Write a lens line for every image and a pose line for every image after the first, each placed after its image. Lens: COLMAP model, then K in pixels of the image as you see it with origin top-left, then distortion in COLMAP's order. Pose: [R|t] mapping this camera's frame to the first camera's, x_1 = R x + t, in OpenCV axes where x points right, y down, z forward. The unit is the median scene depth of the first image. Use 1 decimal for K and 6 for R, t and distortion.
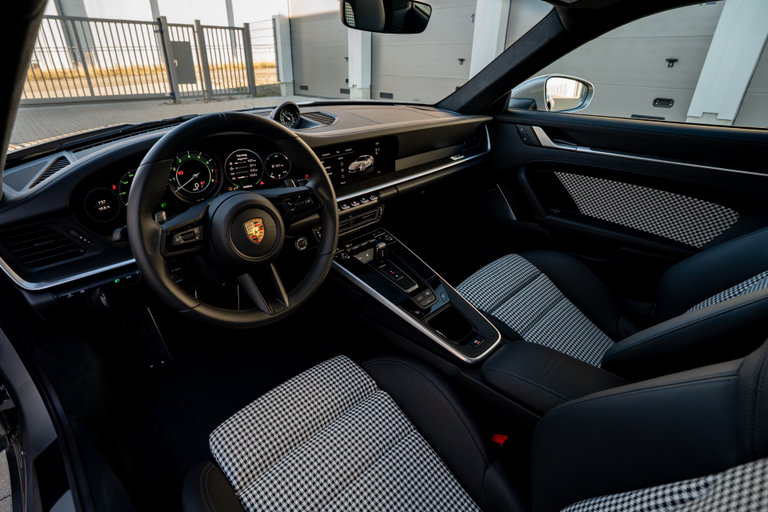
lens RADIAL K [[400.7, 0, 370.9], [0, 400.7, 249.5], [0, 0, 1]] dist [-0.019692, -0.001169]
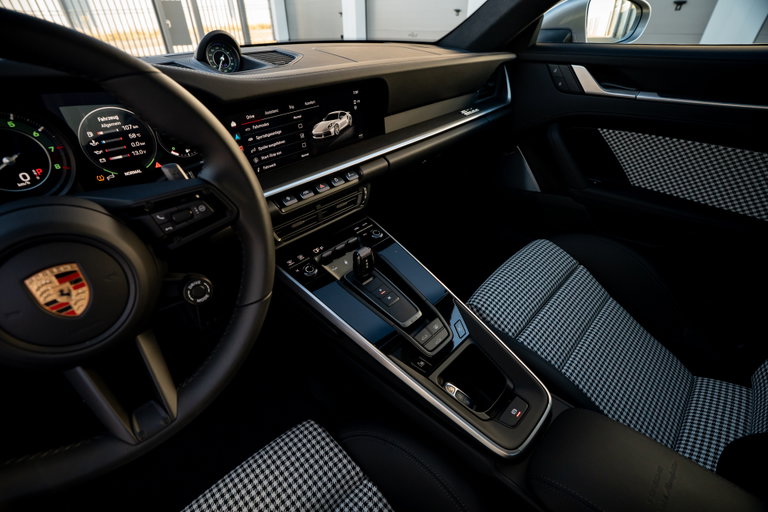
lens RADIAL K [[363.0, 0, 381.6], [0, 363.0, 251.6], [0, 0, 1]] dist [-0.039052, 0.008912]
pose [[0.999235, -0.034949, 0.017562, 0.039896], [0.032278, 0.990398, 0.134421, -0.082659], [-0.022092, -0.133752, 0.990769, 0.373756]]
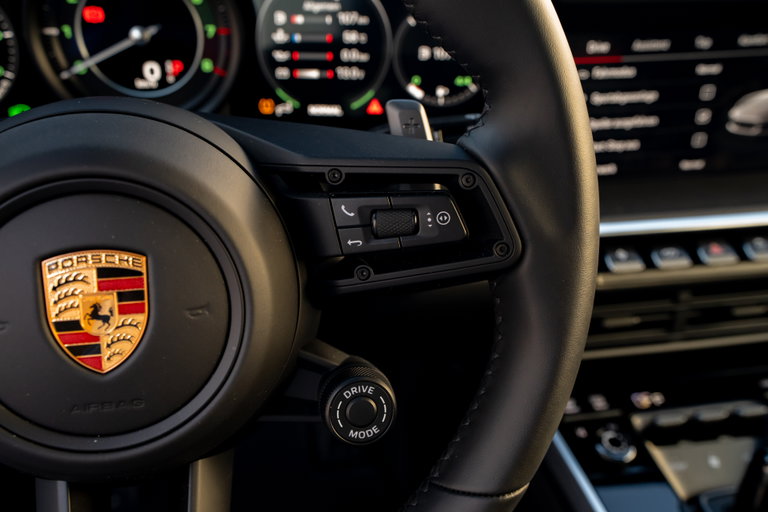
lens RADIAL K [[777.2, 0, 384.5], [0, 777.2, 256.4], [0, 0, 1]] dist [0.076331, 0.000000]
pose [[0.861484, 0.253020, -0.440257, -0.000648], [-0.258244, 0.964828, 0.049171, -0.078543], [0.437213, 0.071334, 0.896525, 0.437277]]
